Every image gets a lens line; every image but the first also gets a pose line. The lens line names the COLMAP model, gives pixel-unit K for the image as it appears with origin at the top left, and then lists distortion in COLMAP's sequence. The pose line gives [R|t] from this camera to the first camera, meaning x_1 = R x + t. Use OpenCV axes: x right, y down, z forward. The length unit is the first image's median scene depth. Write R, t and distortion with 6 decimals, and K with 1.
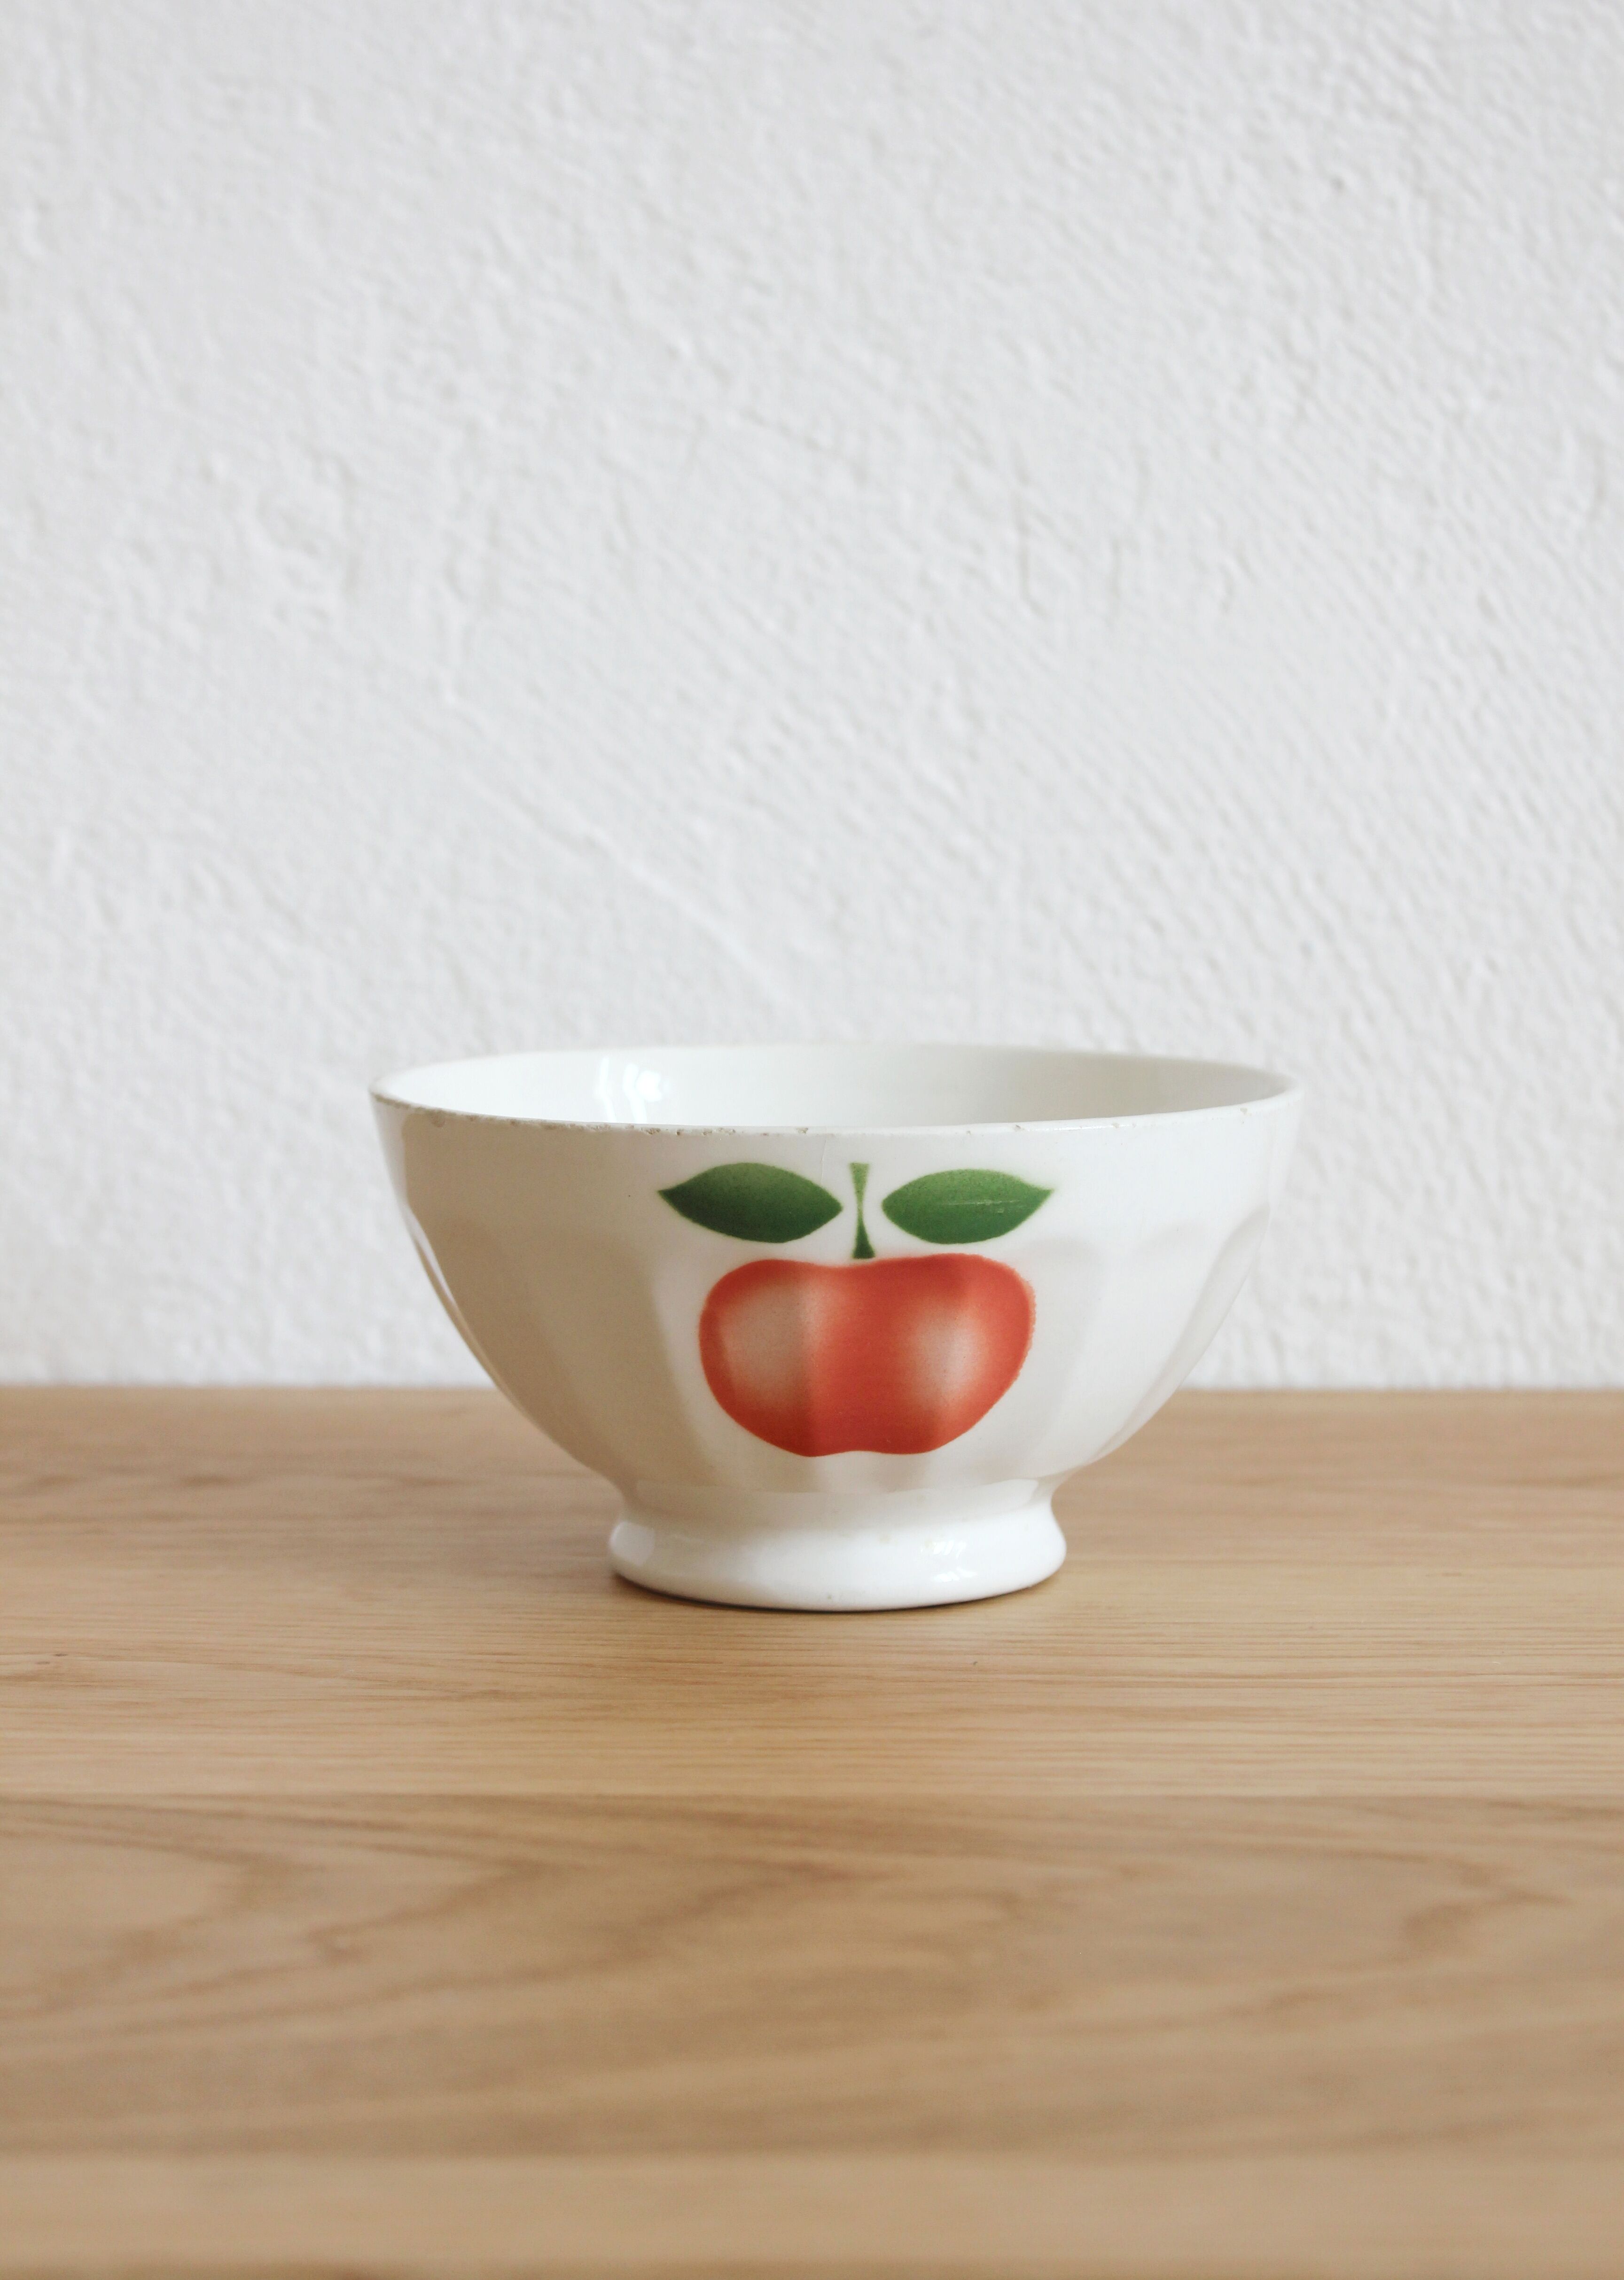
lens RADIAL K [[4944.5, 0, 814.4], [0, 4944.5, 1129.2], [0, 0, 1]] dist [-0.015897, 0.000000]
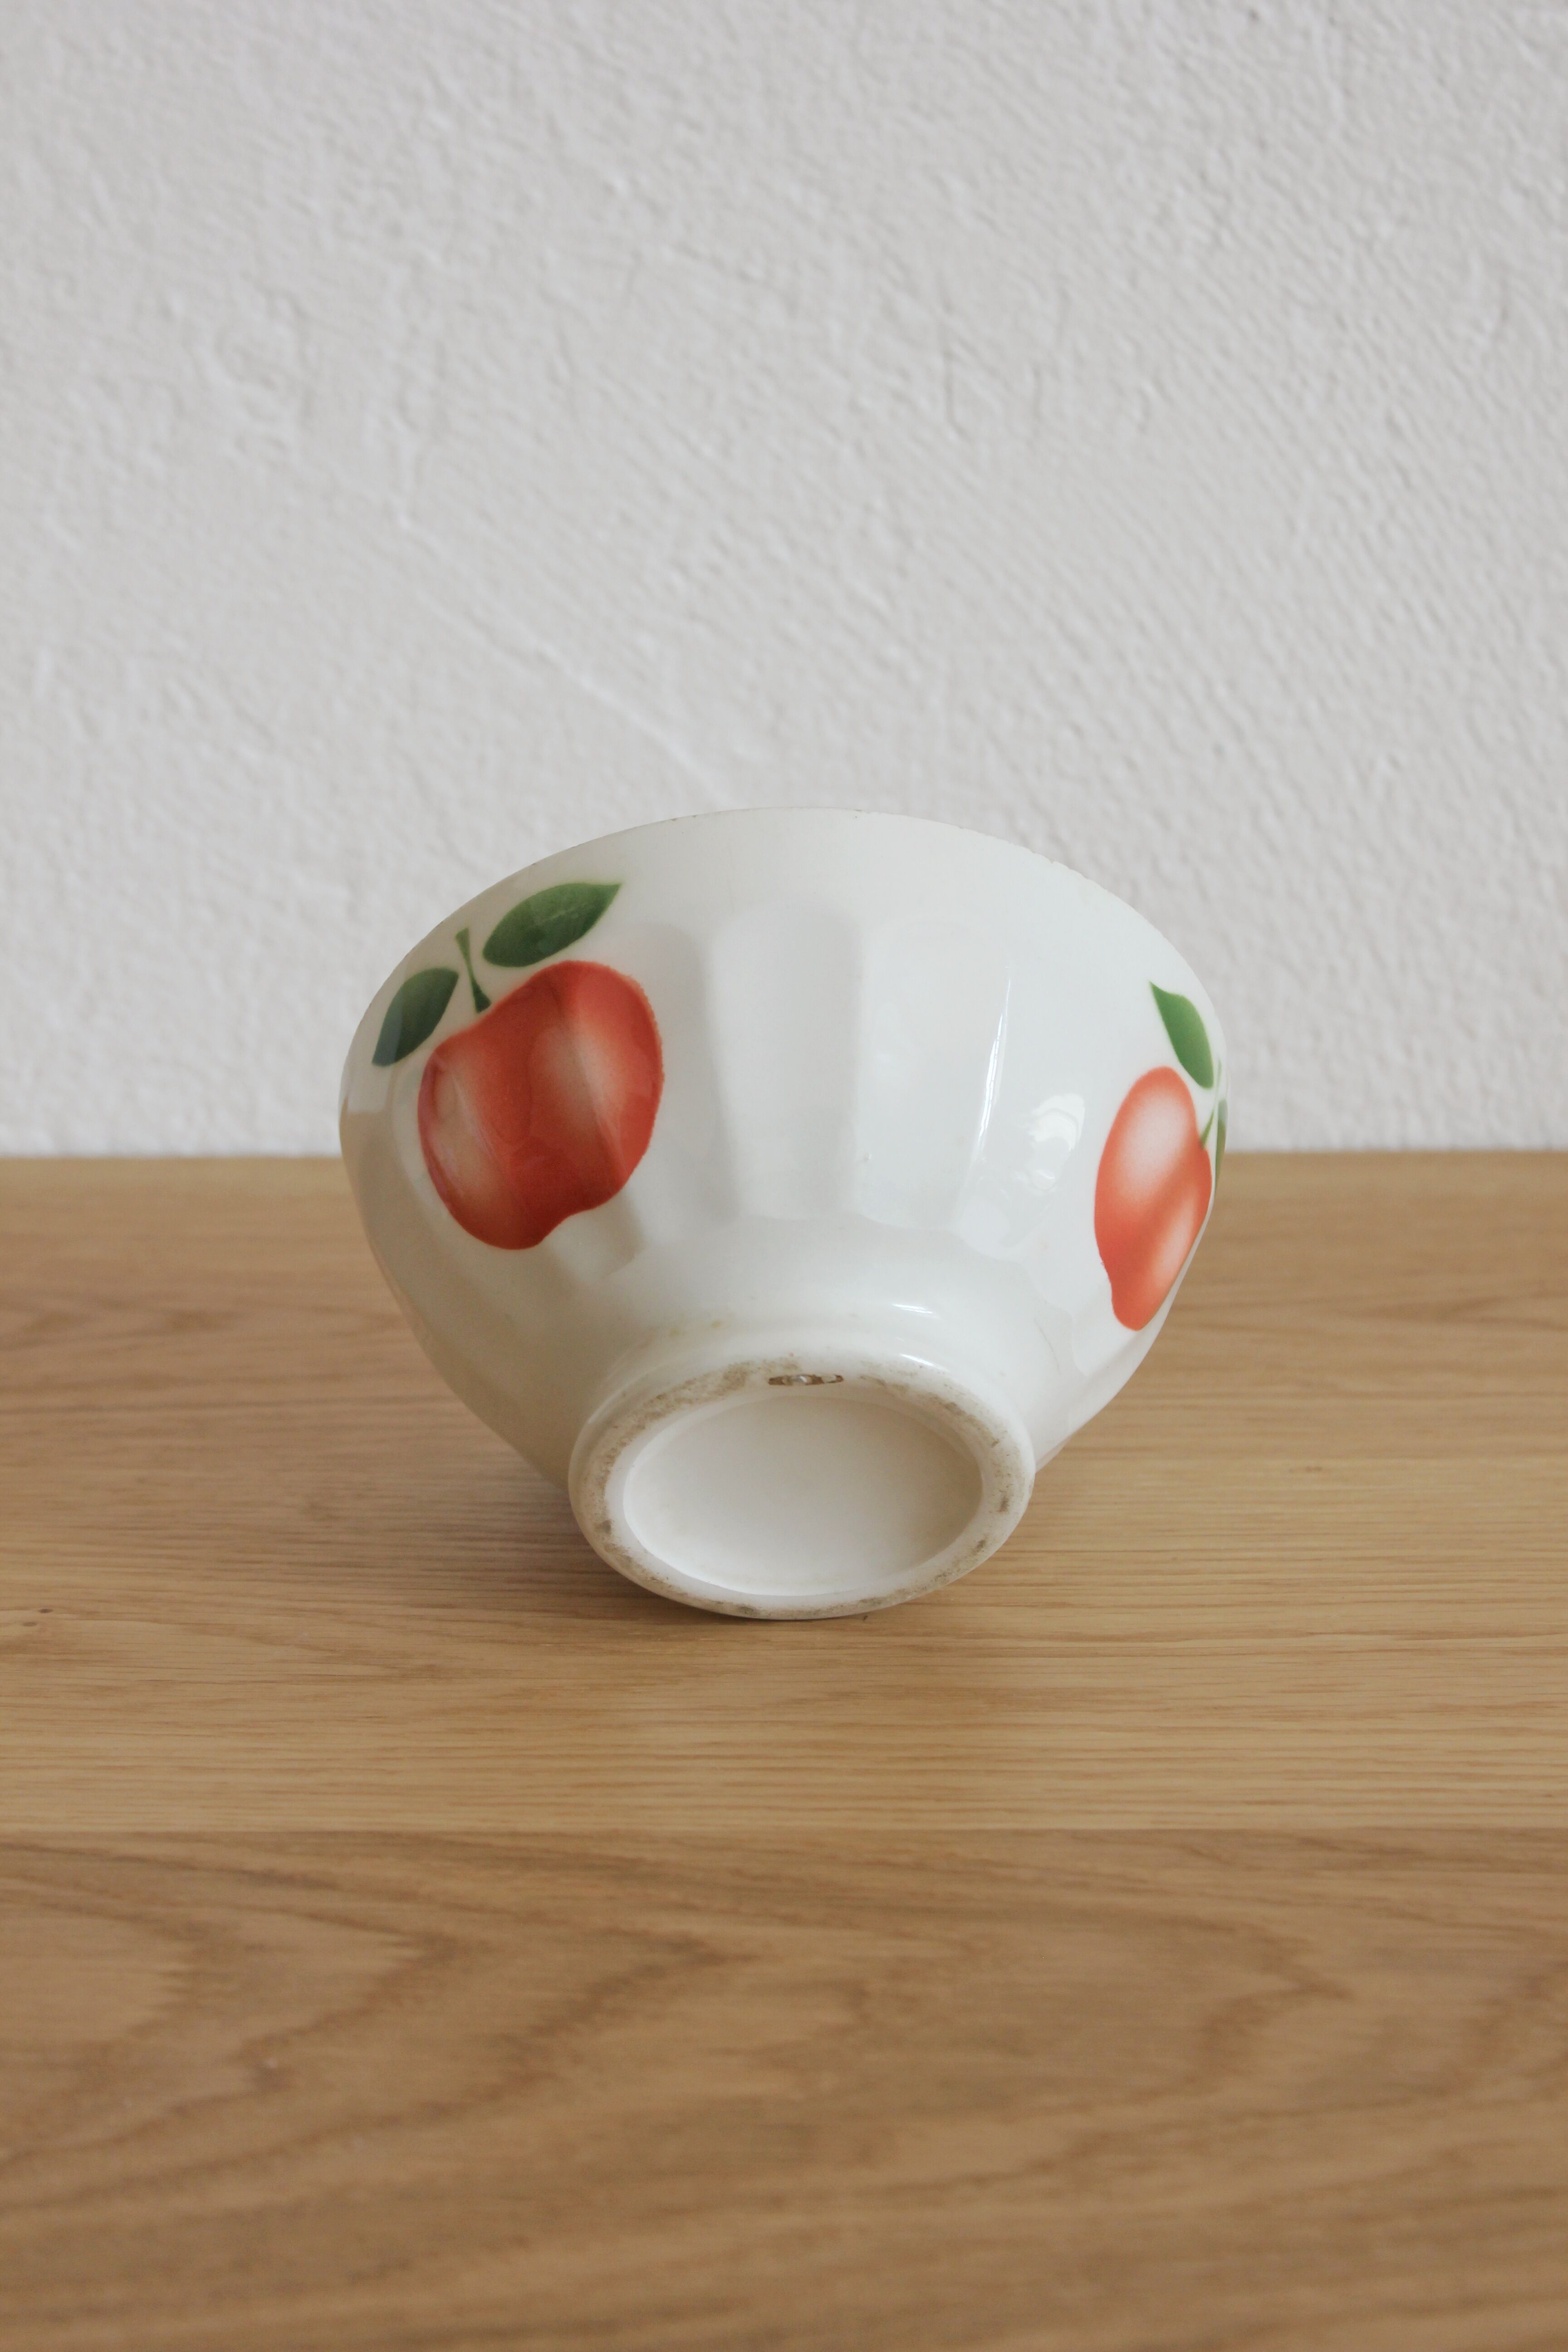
lens RADIAL K [[4820.7, 0, 794.4], [0, 4820.7, 1172.6], [0, 0, 1]] dist [0.009563, 0.000000]
pose [[0.999689, -0.006314, -0.024126, 0.033273], [0.011225, 0.977802, 0.209232, -0.166295], [0.022269, -0.209438, 0.977568, -0.030474]]
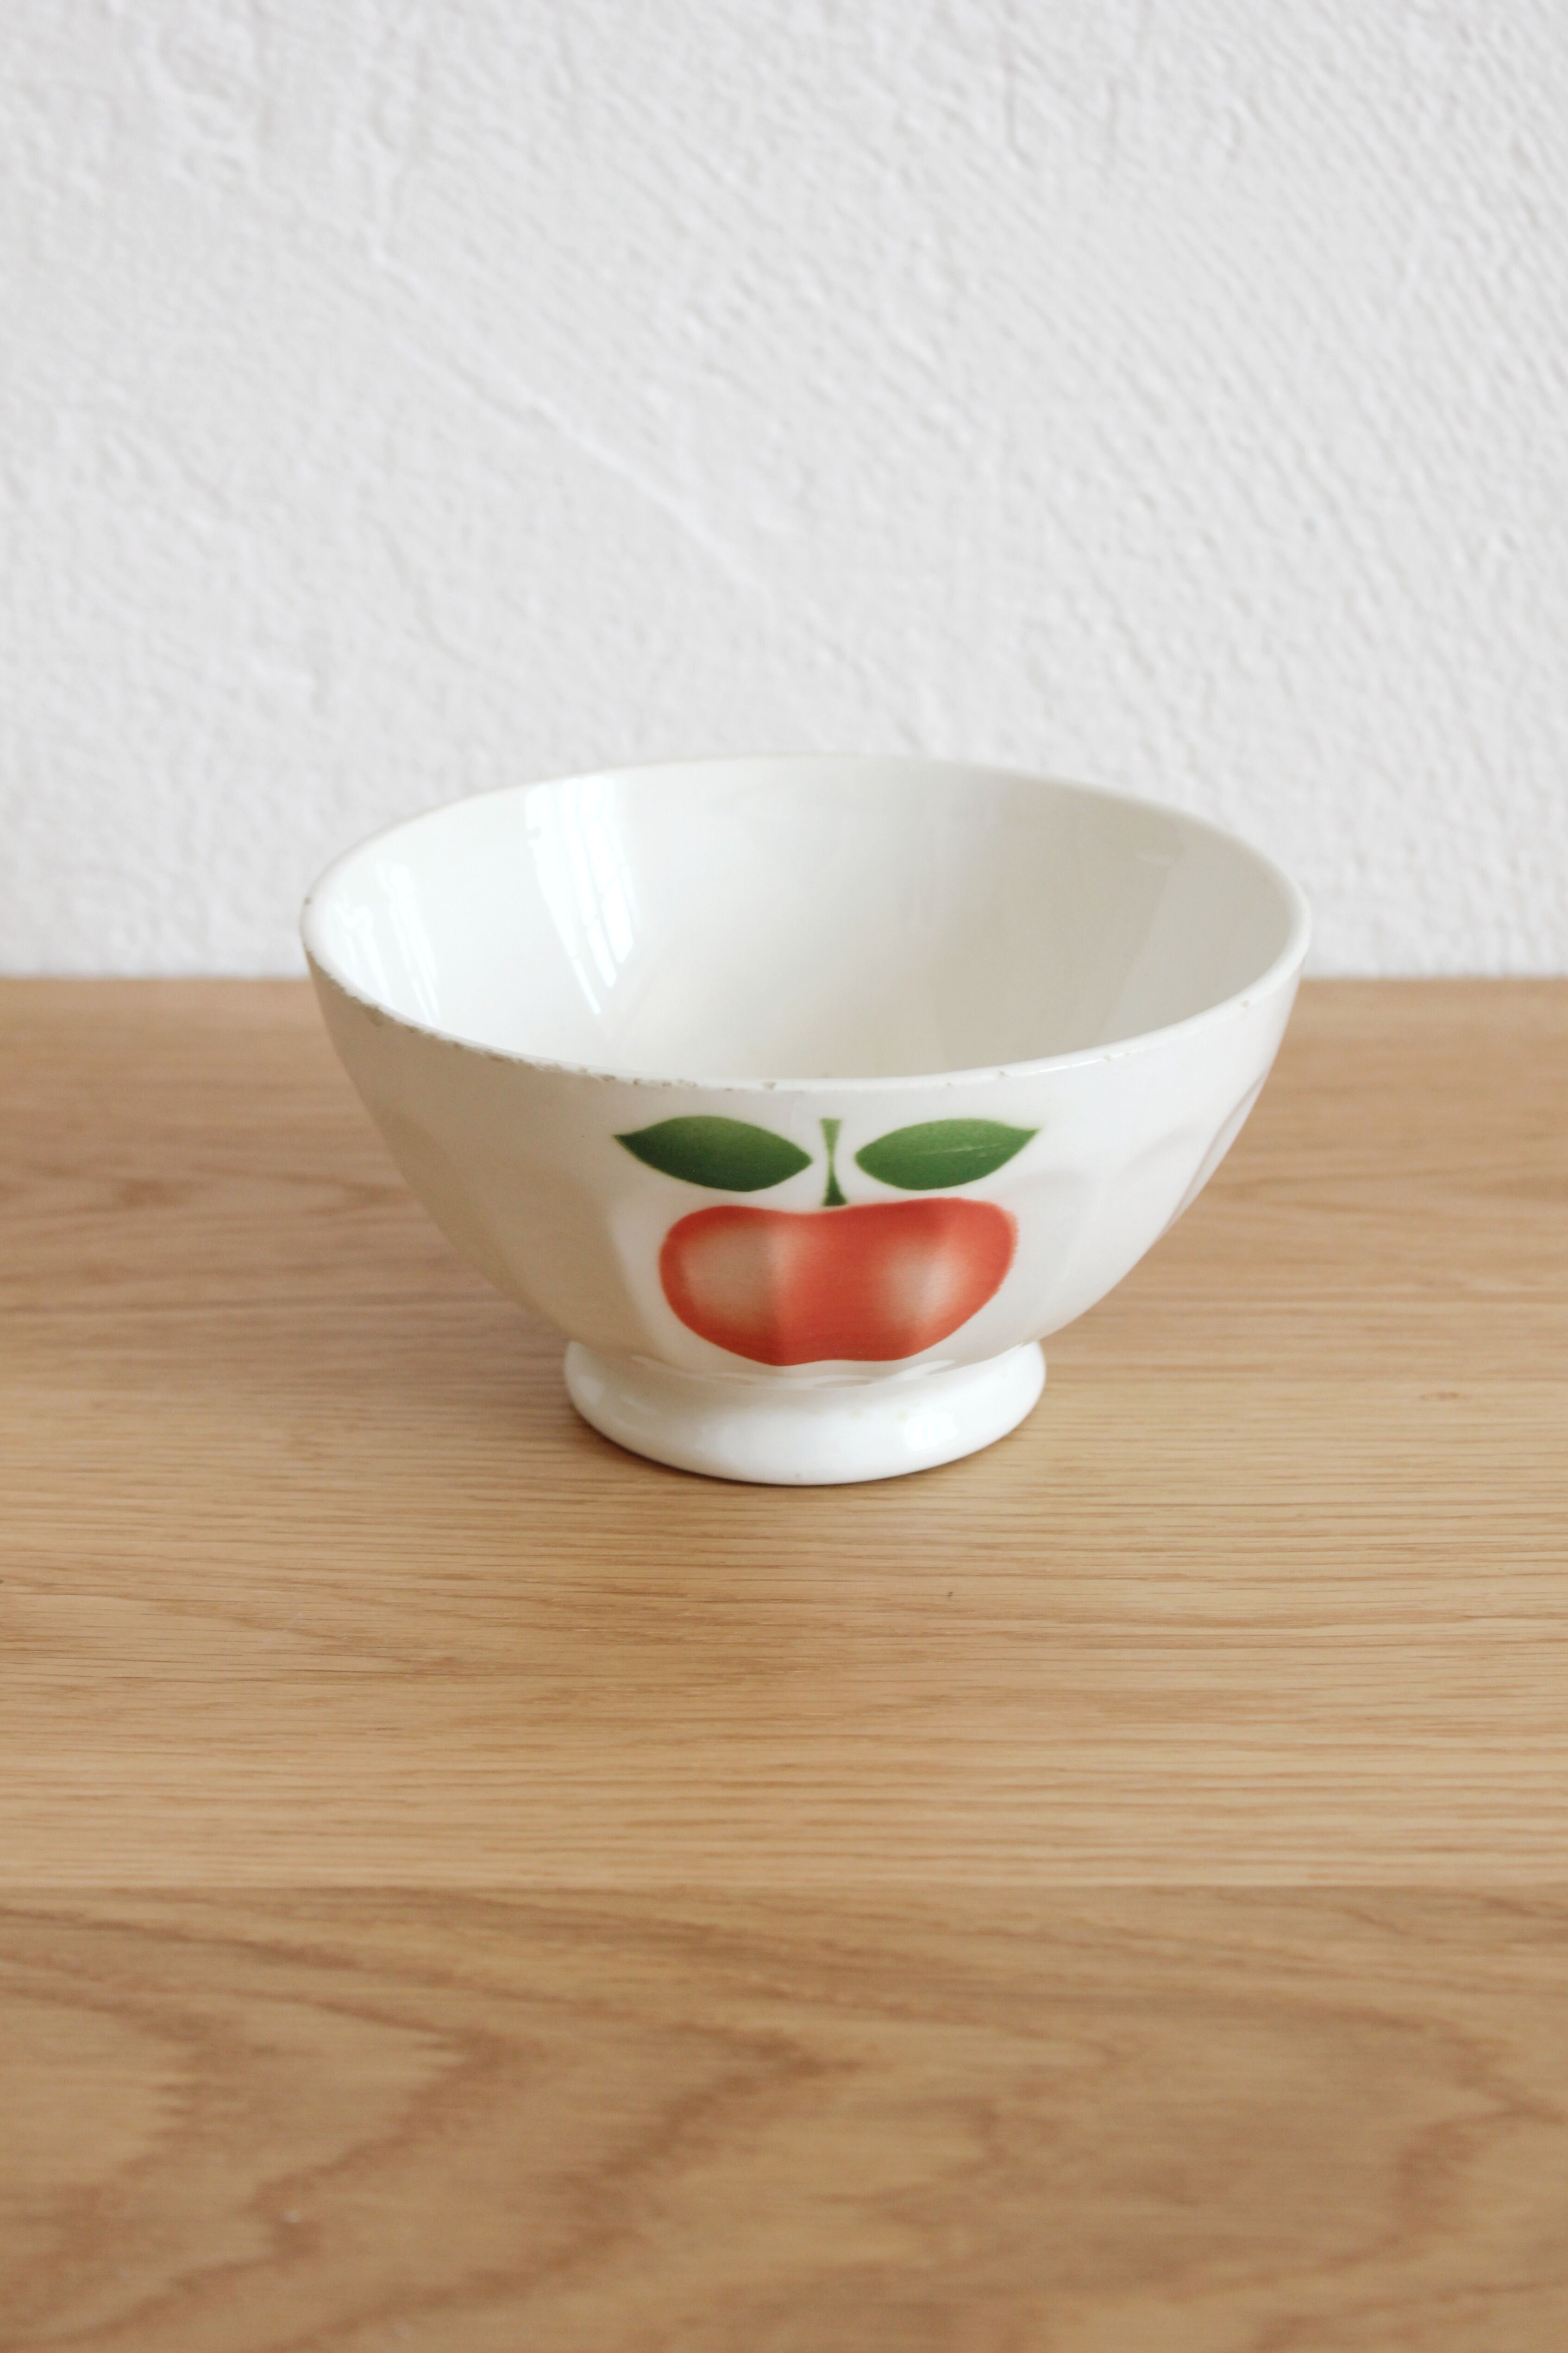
lens RADIAL K [[4822.2, 0, 785.7], [0, 4822.2, 1193.4], [0, 0, 1]] dist [0.009563, 0.000000]
pose [[0.999996, -0.001324, 0.002293, -0.001062], [0.000586, 0.955188, 0.295998, -0.186189], [-0.002582, -0.295995, 0.955186, 0.099421]]
